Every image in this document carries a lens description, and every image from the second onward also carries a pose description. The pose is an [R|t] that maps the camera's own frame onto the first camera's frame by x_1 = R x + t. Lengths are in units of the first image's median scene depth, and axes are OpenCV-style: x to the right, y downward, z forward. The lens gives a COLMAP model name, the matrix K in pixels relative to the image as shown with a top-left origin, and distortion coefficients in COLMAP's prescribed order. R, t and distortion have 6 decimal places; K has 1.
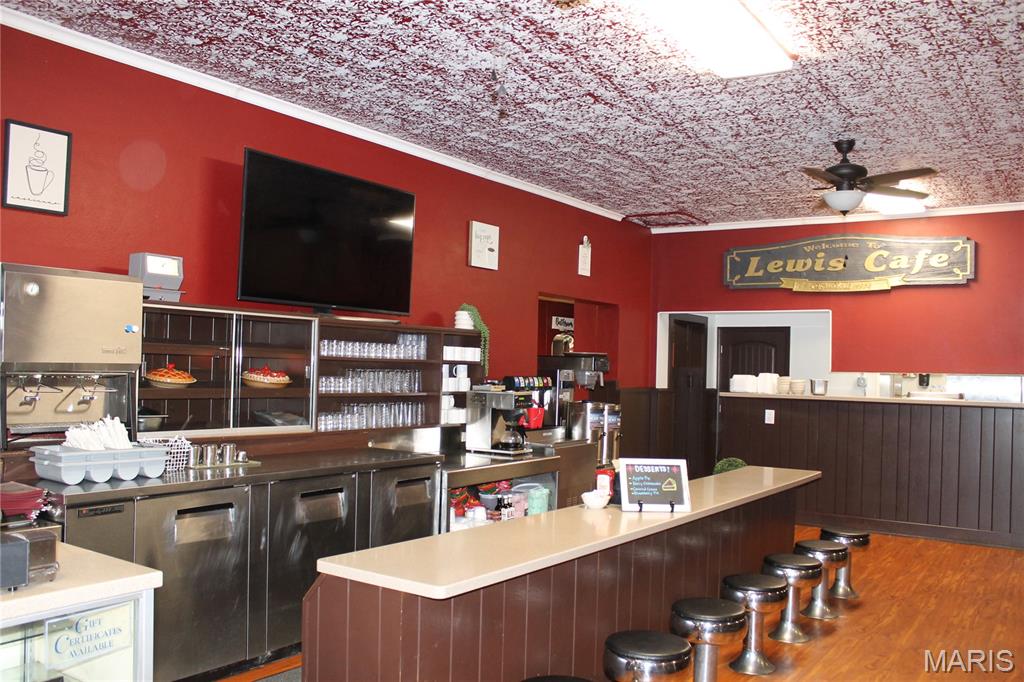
lens RADIAL K [[858.3, 0, 511.8], [0, 858.3, 345.9], [0, 0, 1]] dist [-0.166773, 0.147217]
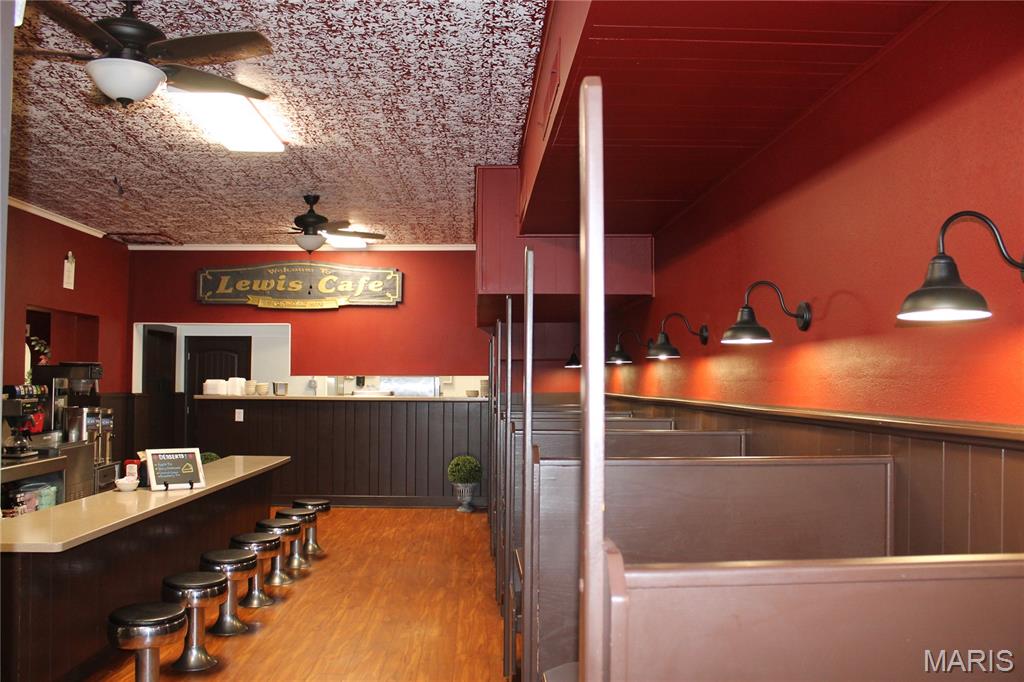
lens RADIAL K [[858.3, 0, 511.8], [0, 858.3, 345.9], [0, 0, 1]] dist [-0.166773, 0.147217]
pose [[0.799785, 0.000797, 0.600286, -0.151144], [0.000886, 0.999996, -0.002508, -0.013544], [-0.600286, 0.002538, 0.799781, -0.249975]]
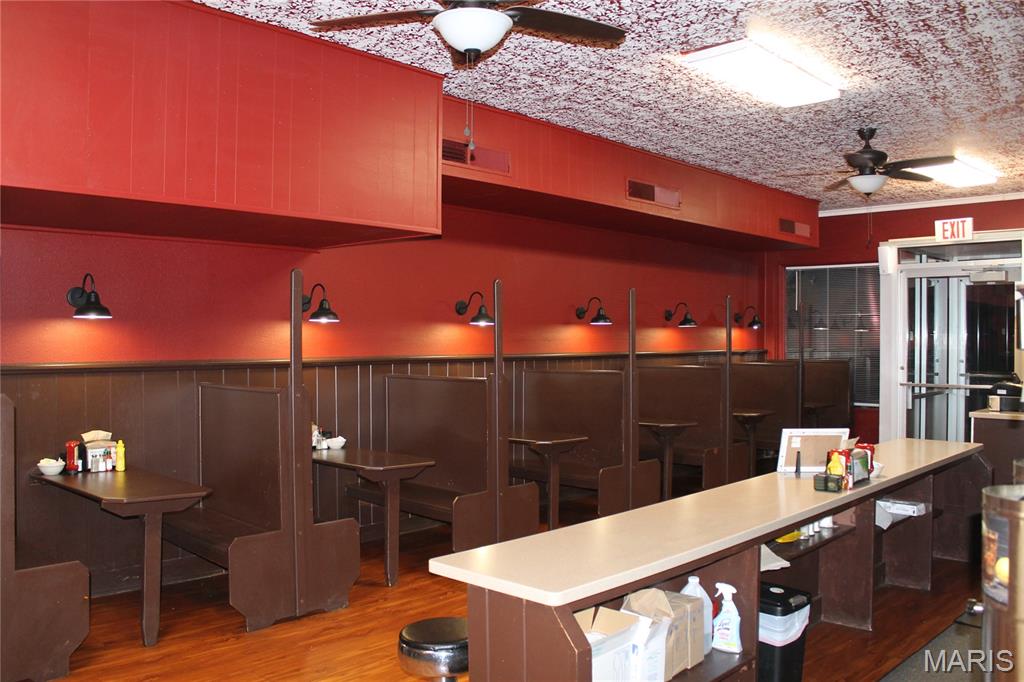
lens RADIAL K [[858.3, 0, 511.8], [0, 858.3, 345.9], [0, 0, 1]] dist [-0.166773, 0.147217]
pose [[-0.986464, -0.027568, 0.161643, 0.309993], [-0.030298, 0.999437, -0.014445, 0.050178], [-0.161153, -0.019147, -0.986744, 1.749620]]
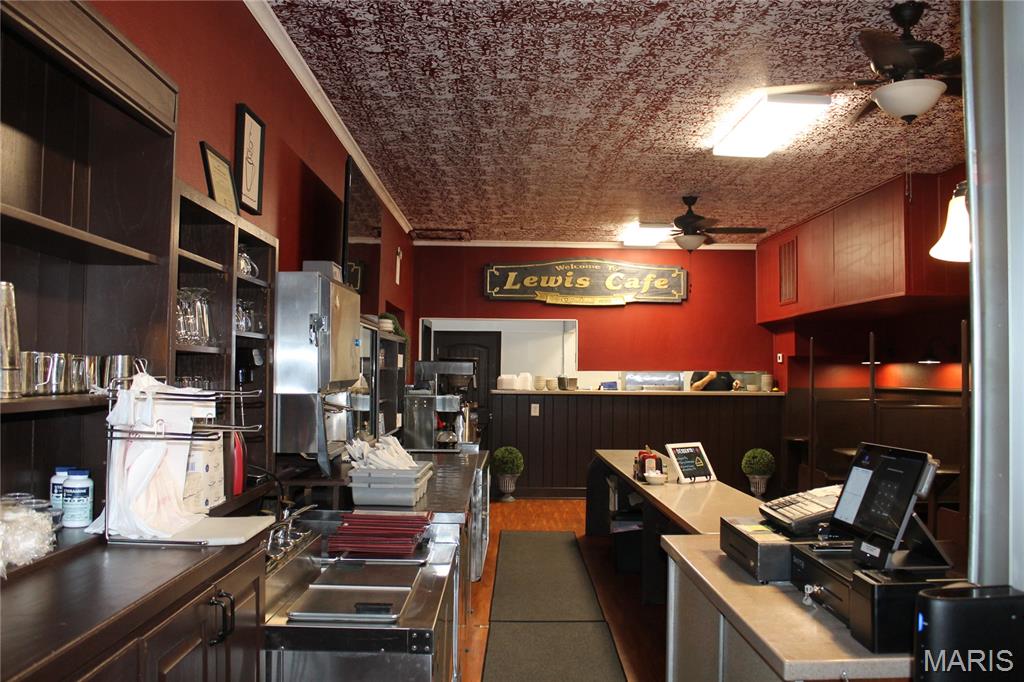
lens RADIAL K [[858.3, 0, 511.8], [0, 858.3, 345.9], [0, 0, 1]] dist [-0.166773, 0.147217]
pose [[0.816491, 0.000150, 0.577359, -0.682204], [-0.003573, 0.999982, 0.004794, -0.017730], [-0.577348, -0.005977, 0.816476, 0.076025]]
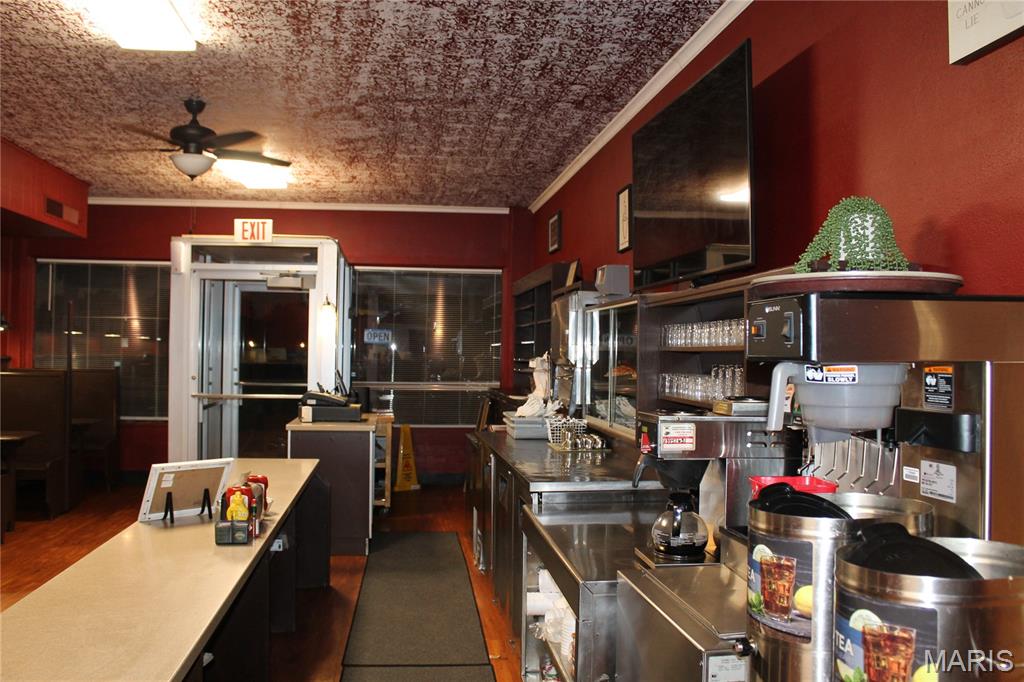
lens RADIAL K [[858.3, 0, 511.8], [0, 858.3, 345.9], [0, 0, 1]] dist [-0.166773, 0.147217]
pose [[-0.738383, -0.040802, -0.673146, 0.402621], [-0.014388, 0.998894, -0.044765, 0.048715], [0.674228, -0.023369, -0.738154, 1.506663]]
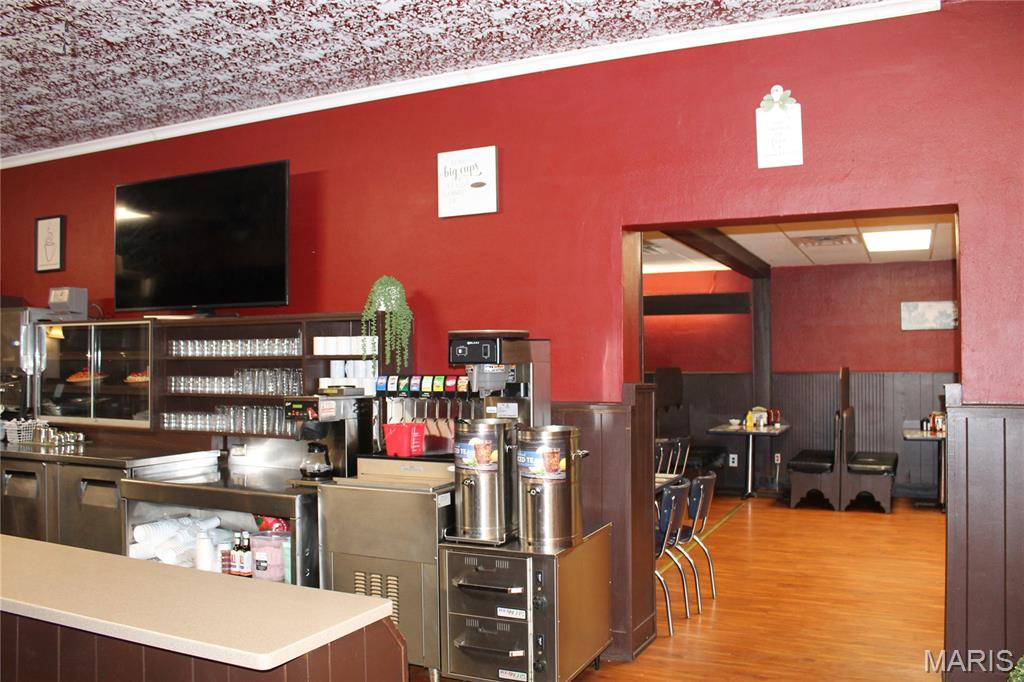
lens RADIAL K [[855.2, 0, 512.0], [0, 855.2, 341.0], [0, 0, 1]] dist [-0.162976, 0.149327]
pose [[0.153587, -0.050472, -0.986845, 0.859767], [0.033198, 0.998394, -0.045896, 0.054577], [0.987577, -0.025713, 0.155016, 1.273408]]
